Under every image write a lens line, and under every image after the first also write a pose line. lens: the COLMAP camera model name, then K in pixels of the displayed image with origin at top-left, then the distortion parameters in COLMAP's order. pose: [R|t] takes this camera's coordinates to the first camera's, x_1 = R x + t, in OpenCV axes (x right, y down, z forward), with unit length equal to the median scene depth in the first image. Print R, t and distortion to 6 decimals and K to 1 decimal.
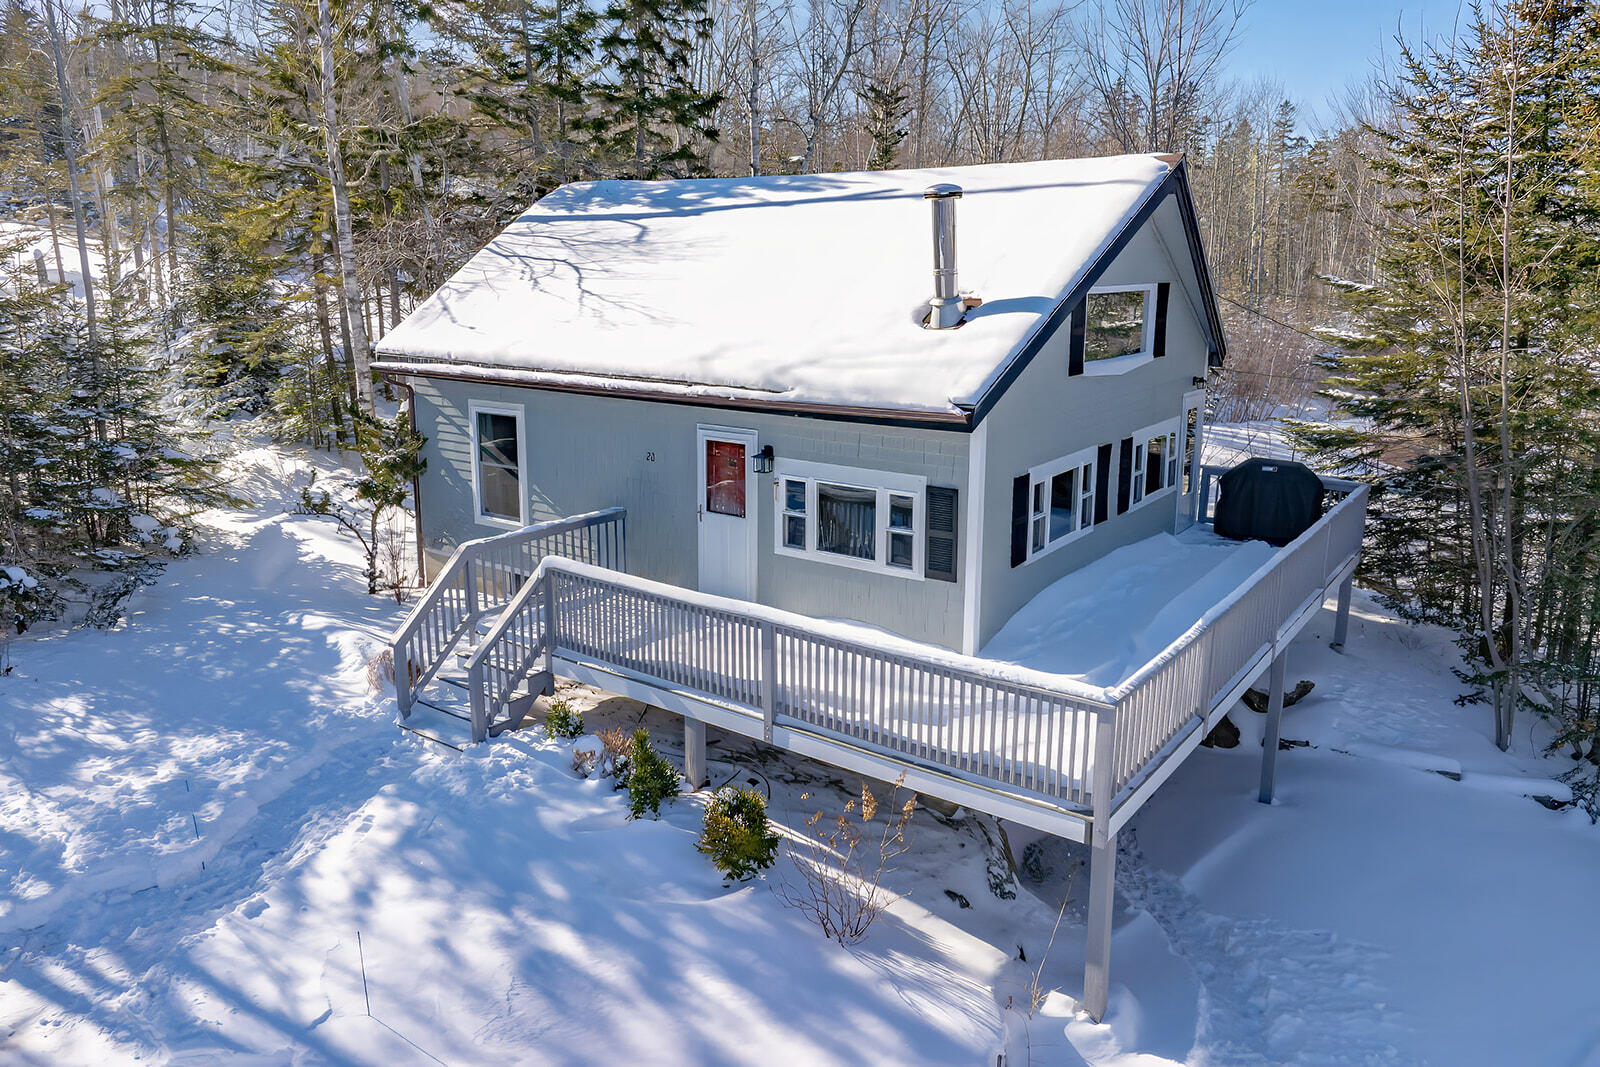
lens RADIAL K [[1083.4, 0, 825.3], [0, 1083.4, 477.8], [0, 0, 1]] dist [-0.004496, -0.002069]
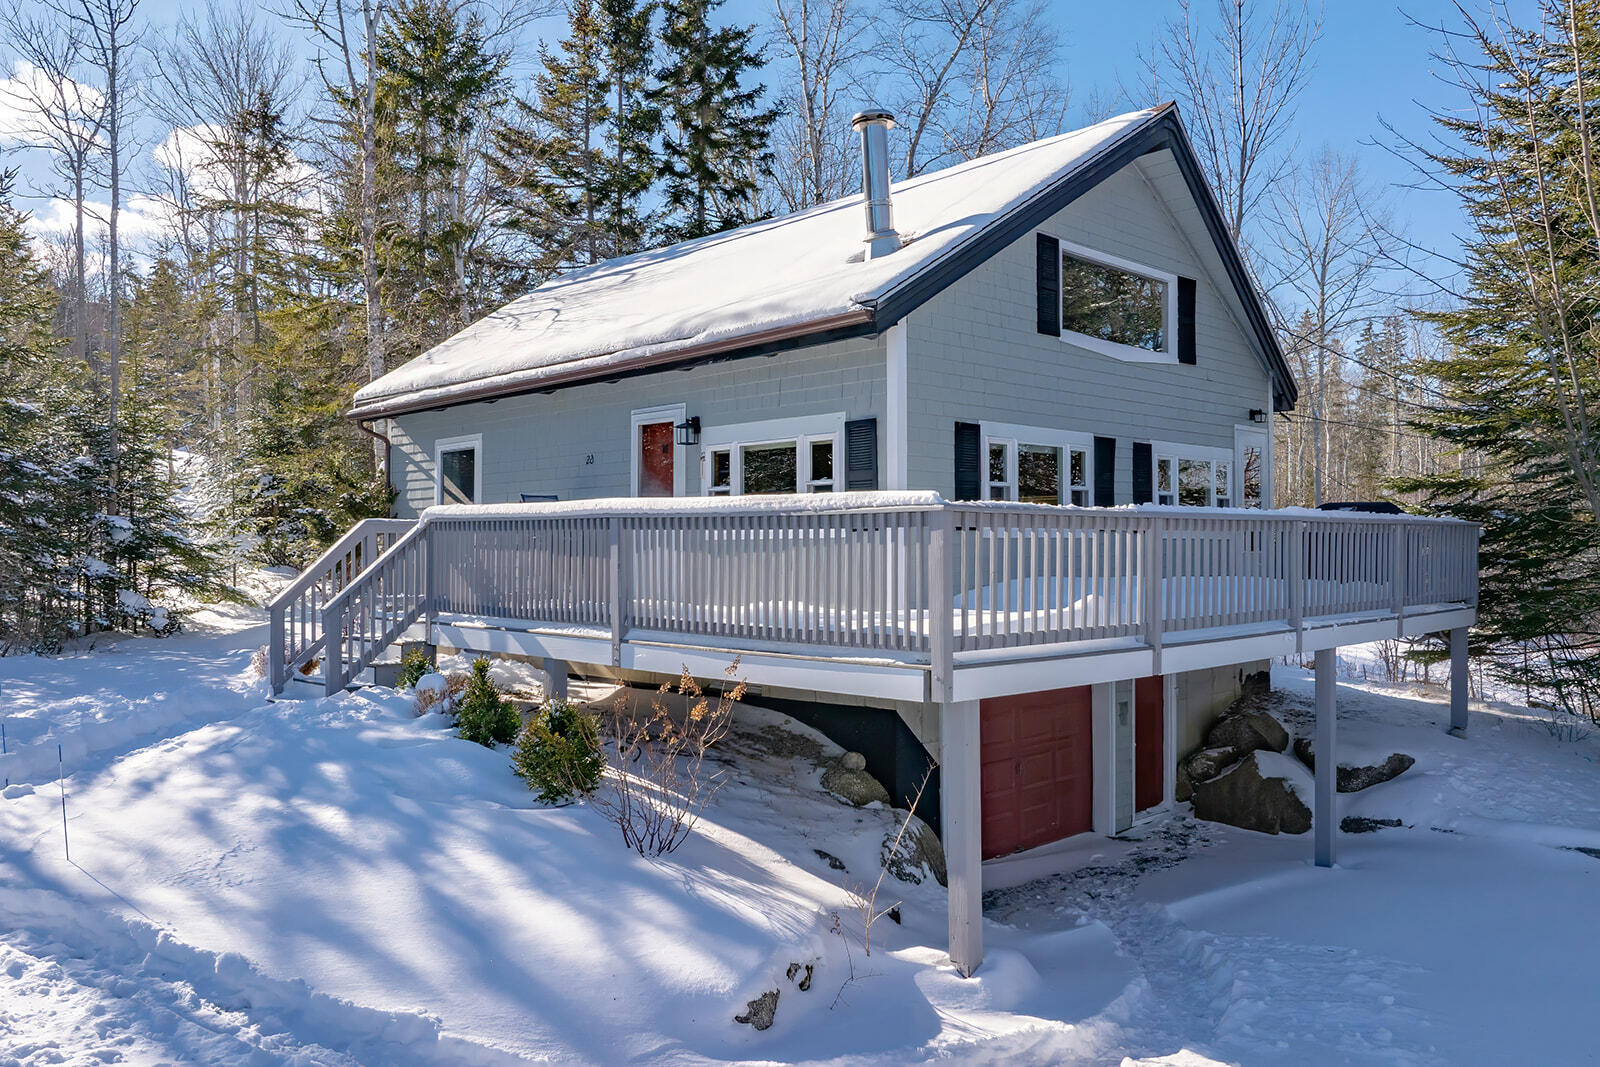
lens RADIAL K [[1187.7, 0, 800.0], [0, 1187.7, 533.5], [0, 0, 1]] dist [-0.003135, -0.001623]
pose [[0.985864, -0.010188, -0.167239, 0.204291], [-0.024016, 0.979251, -0.201223, 0.271806], [0.165819, 0.202395, 0.965163, 0.090158]]
